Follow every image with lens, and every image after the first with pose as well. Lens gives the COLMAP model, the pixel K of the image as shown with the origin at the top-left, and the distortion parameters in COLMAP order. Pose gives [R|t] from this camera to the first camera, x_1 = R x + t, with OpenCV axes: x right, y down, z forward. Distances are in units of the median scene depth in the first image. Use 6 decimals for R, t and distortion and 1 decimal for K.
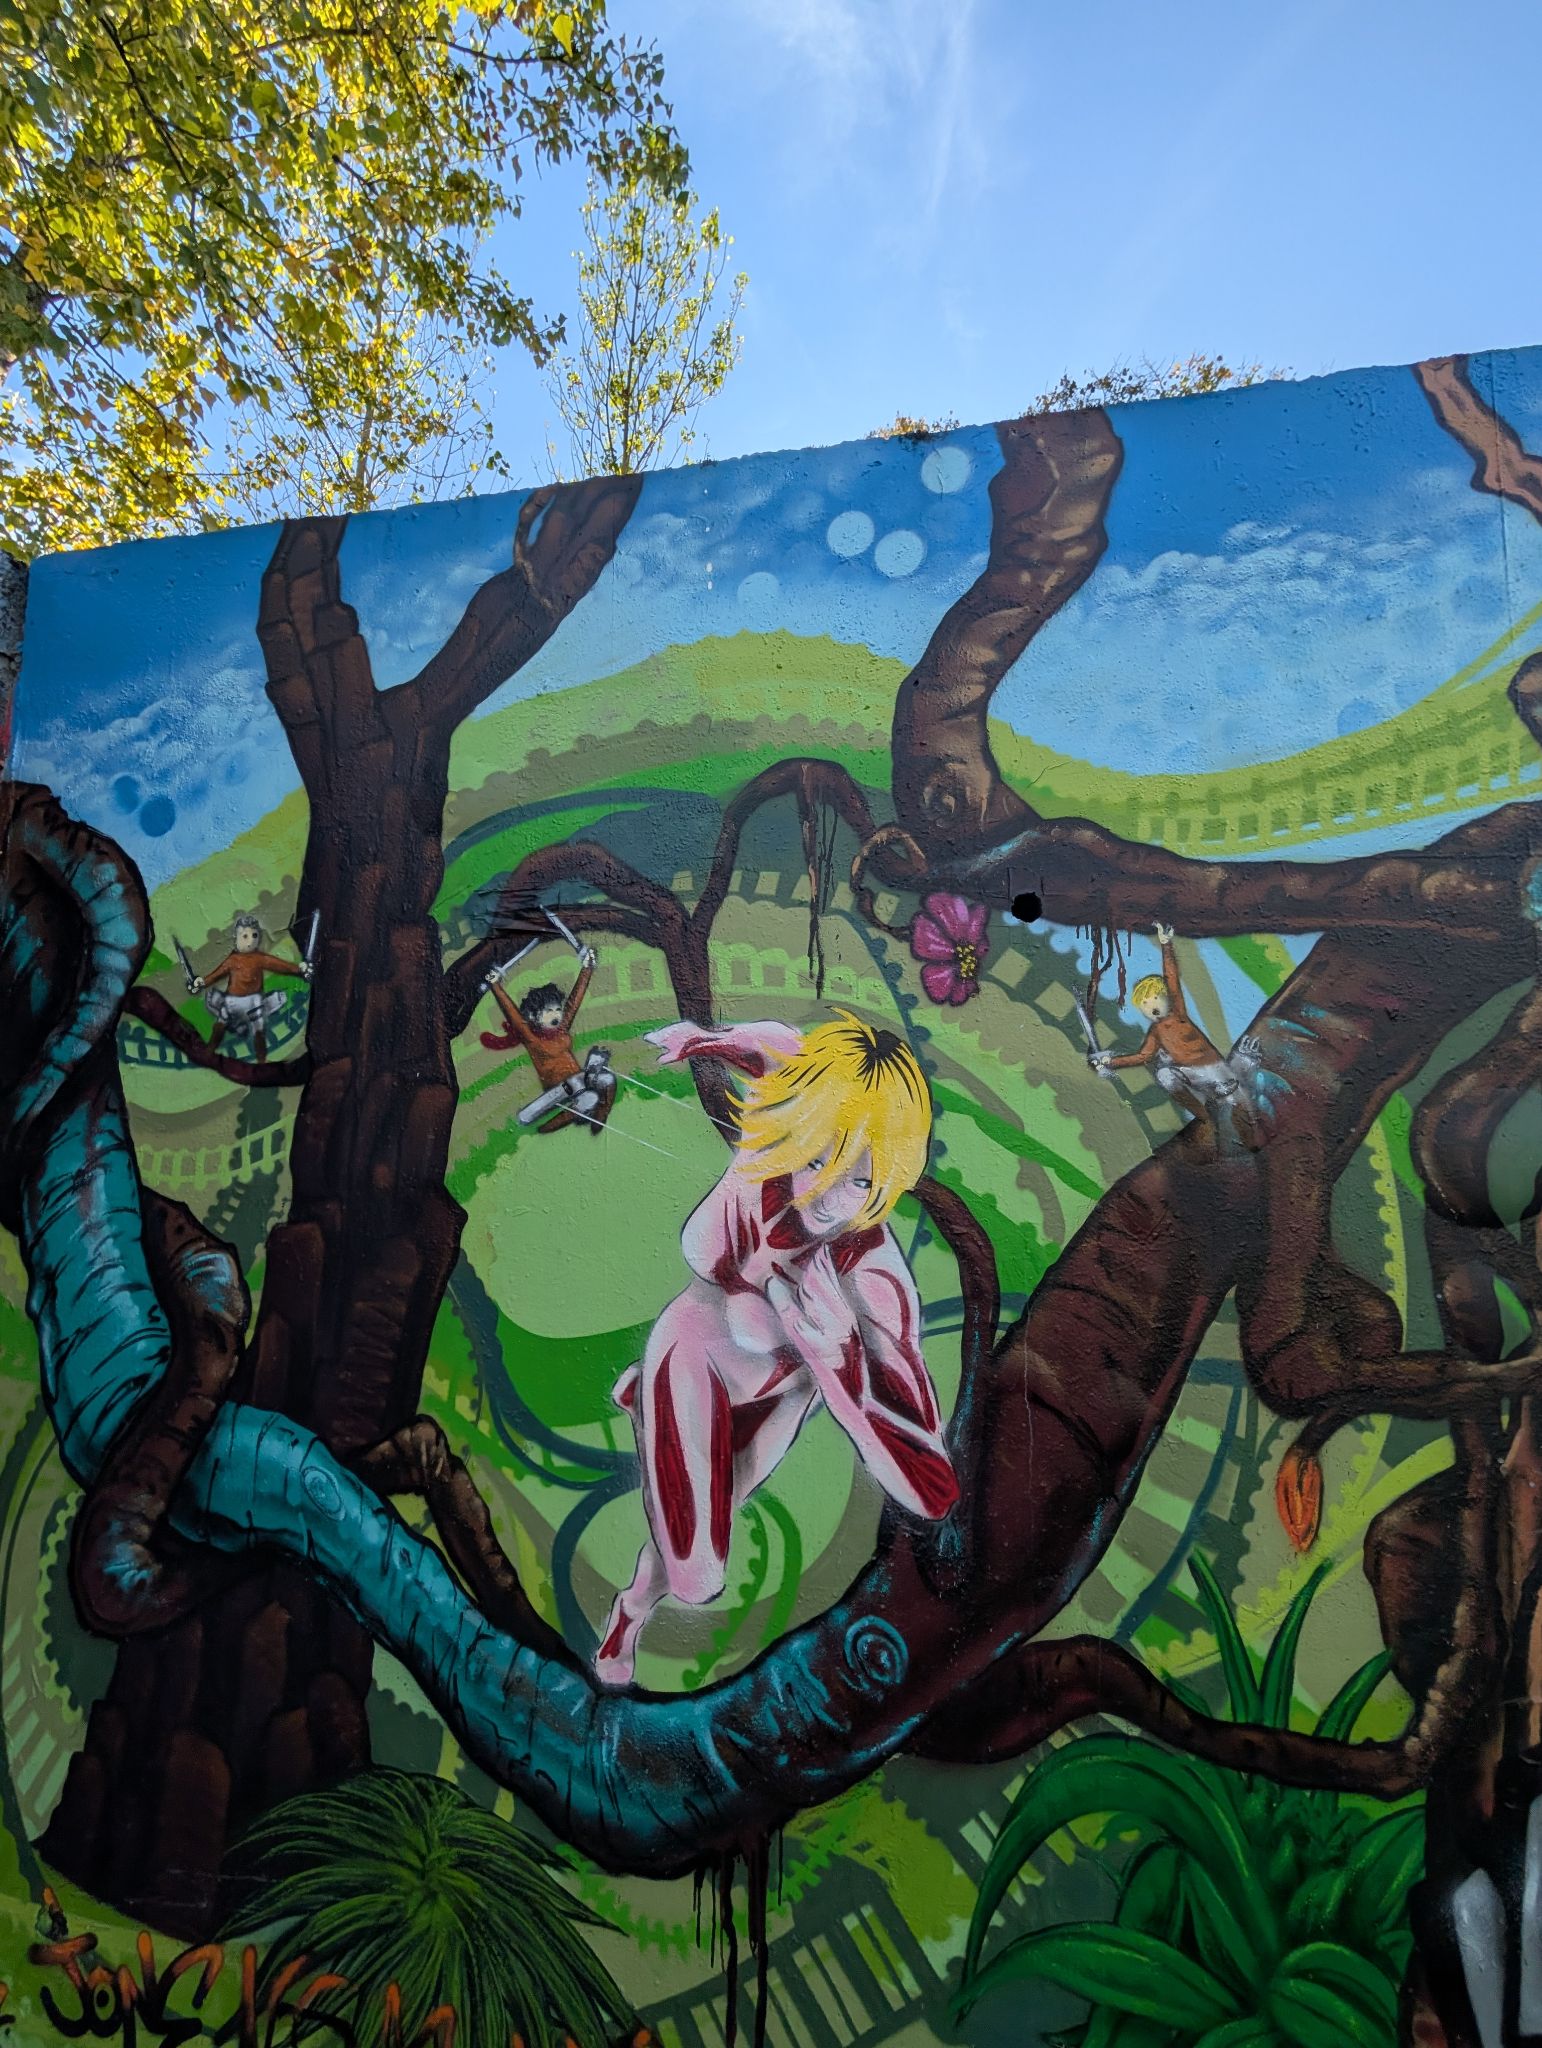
lens RADIAL K [[780.9, 0, 770.4], [0, 780.9, 1022.2], [0, 0, 1]] dist [0.004234, -0.000207]
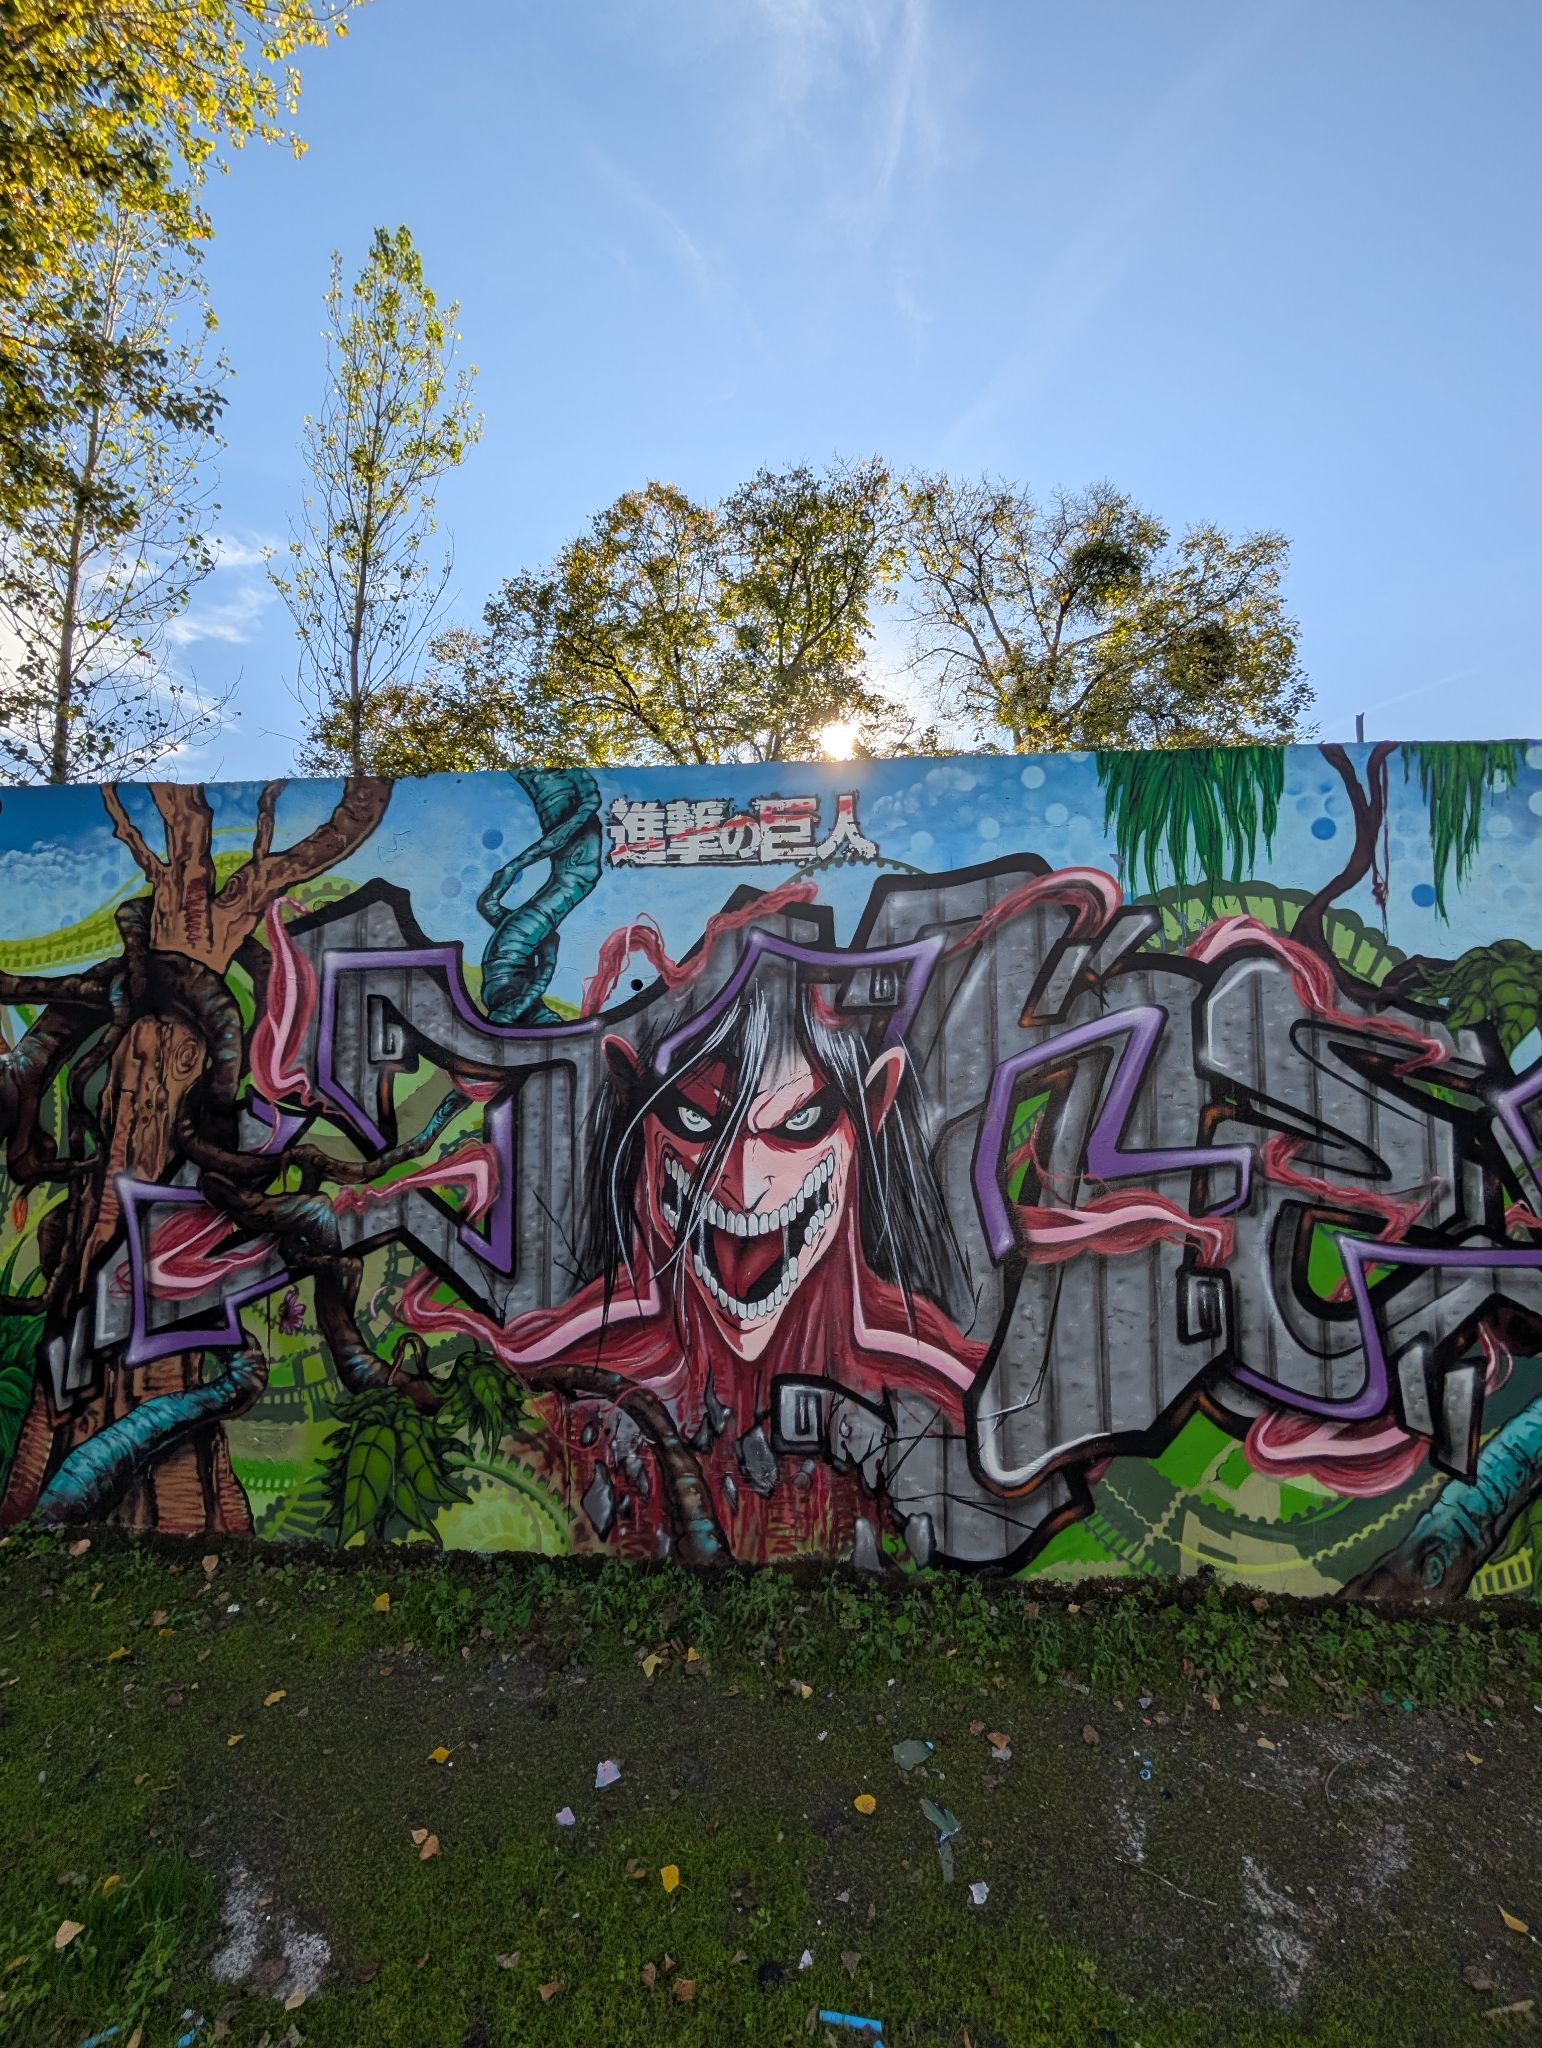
lens RADIAL K [[780.9, 0, 767.6], [0, 780.9, 1013.7], [0, 0, 1]] dist [0.004234, -0.000207]
pose [[0.997634, 0.009986, 0.068022, 3.000533], [-0.011059, 0.999820, 0.015423, -0.152162], [-0.067856, -0.016139, 0.997565, -1.835560]]
